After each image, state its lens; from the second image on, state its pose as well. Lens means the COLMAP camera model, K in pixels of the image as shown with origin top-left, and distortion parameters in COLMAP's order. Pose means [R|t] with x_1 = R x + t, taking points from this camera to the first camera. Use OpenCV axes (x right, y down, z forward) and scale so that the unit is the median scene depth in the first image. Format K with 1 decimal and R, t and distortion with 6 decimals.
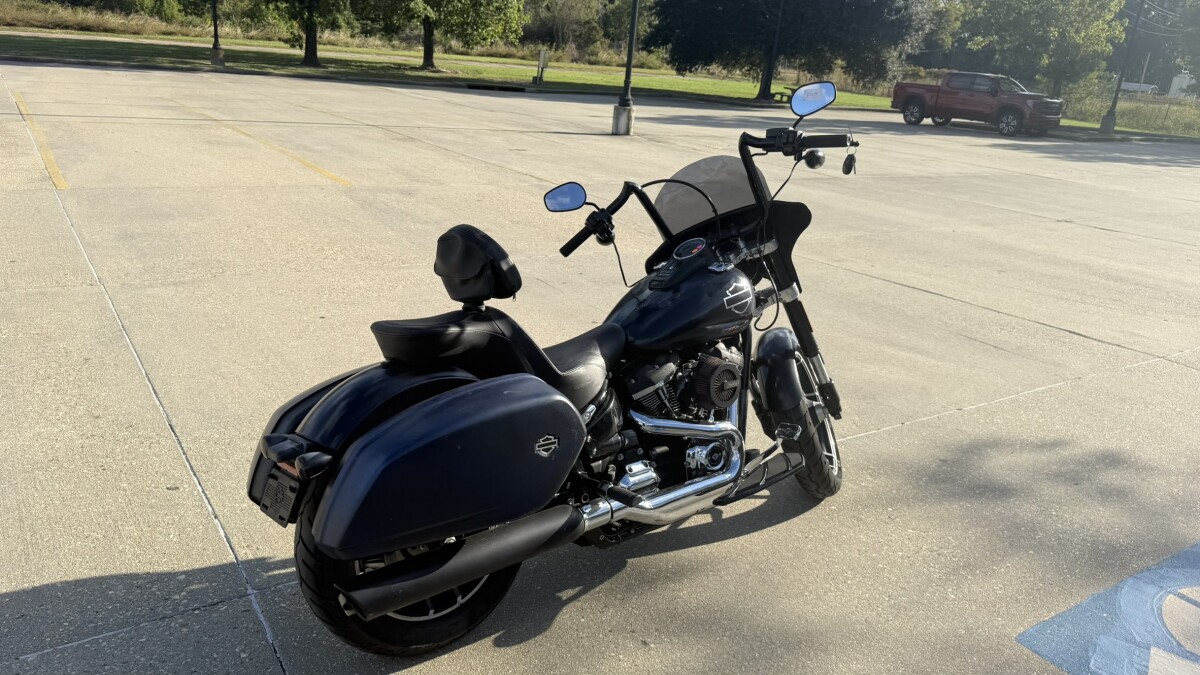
lens RADIAL K [[842.9, 0, 606.2], [0, 842.9, 343.8], [0, 0, 1]] dist [0.045352, -0.063690]
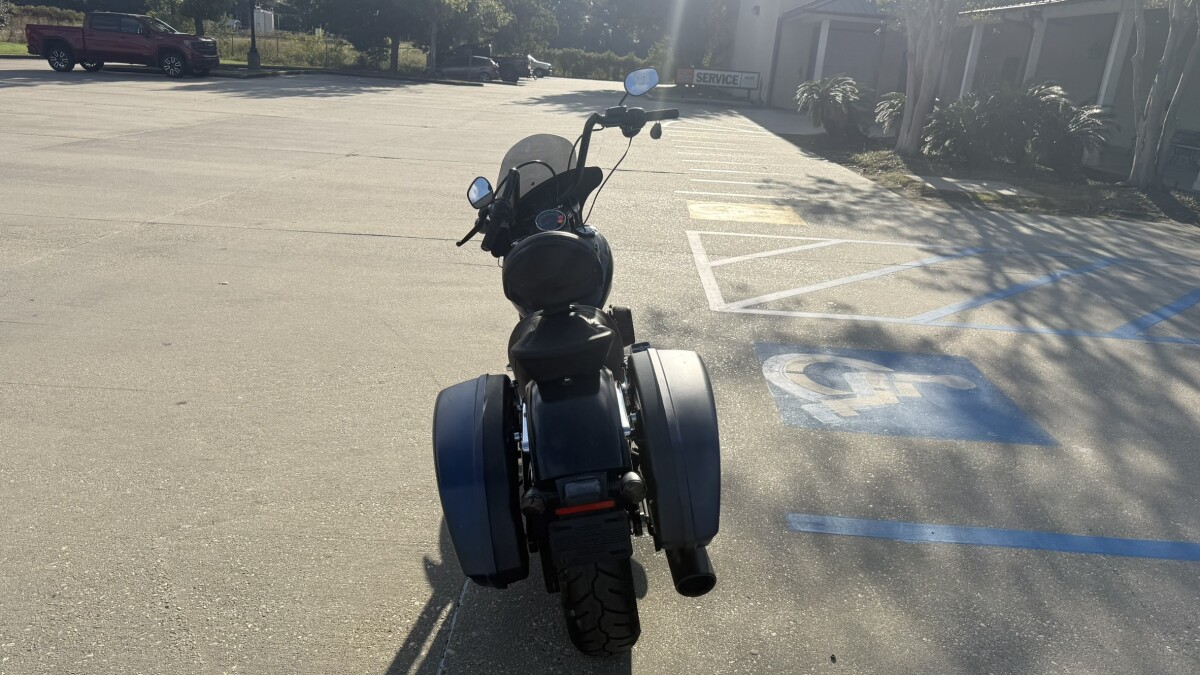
lens RADIAL K [[842.9, 0, 599.3], [0, 842.9, 334.3], [0, 0, 1]] dist [0.045352, -0.063690]
pose [[0.599725, -0.286509, 0.747156, -0.060453], [0.243015, 0.954817, 0.171078, -0.012045], [-0.762413, 0.078970, 0.642254, 0.020881]]
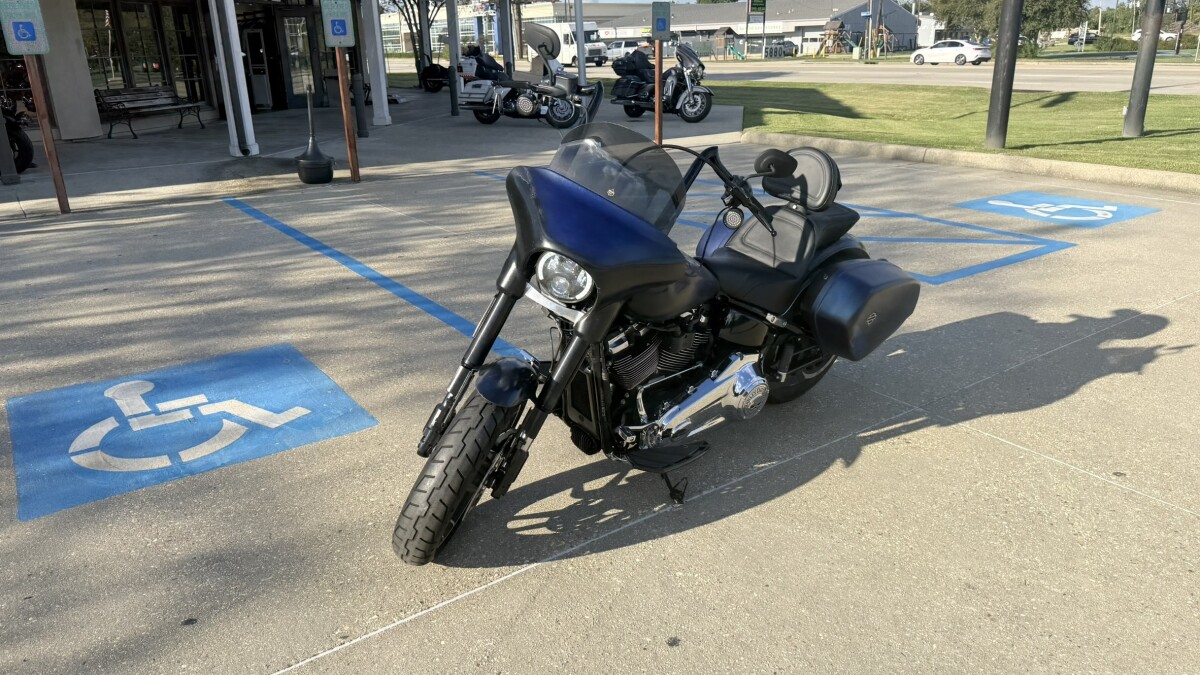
lens RADIAL K [[842.9, 0, 606.1], [0, 842.9, 346.4], [0, 0, 1]] dist [0.045352, -0.063690]
pose [[-0.997284, -0.054853, -0.049159, 0.014264], [-0.073539, 0.779353, 0.622255, -0.047515], [0.004179, 0.624180, -0.781269, 0.149229]]
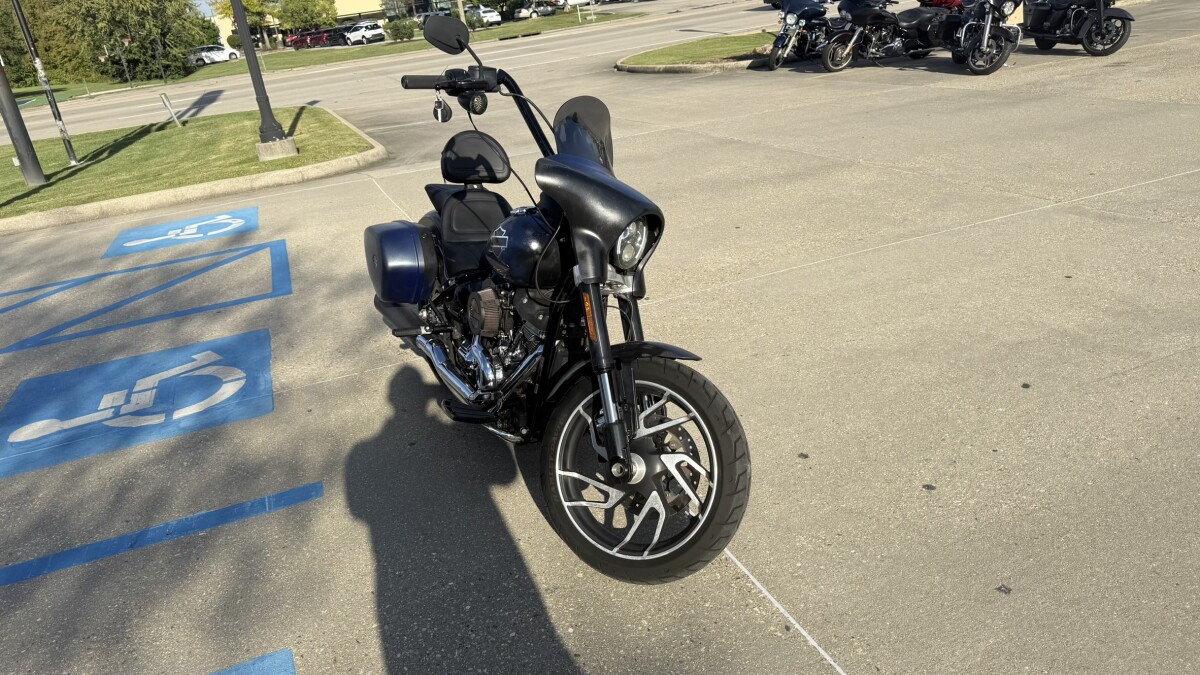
lens RADIAL K [[842.9, 0, 592.0], [0, 842.9, 331.6], [0, 0, 1]] dist [0.045352, -0.063690]
pose [[-0.227218, 0.301155, -0.926109, 0.085206], [-0.213633, 0.912404, 0.349112, -0.026019], [0.950123, 0.277172, -0.142978, 0.100488]]
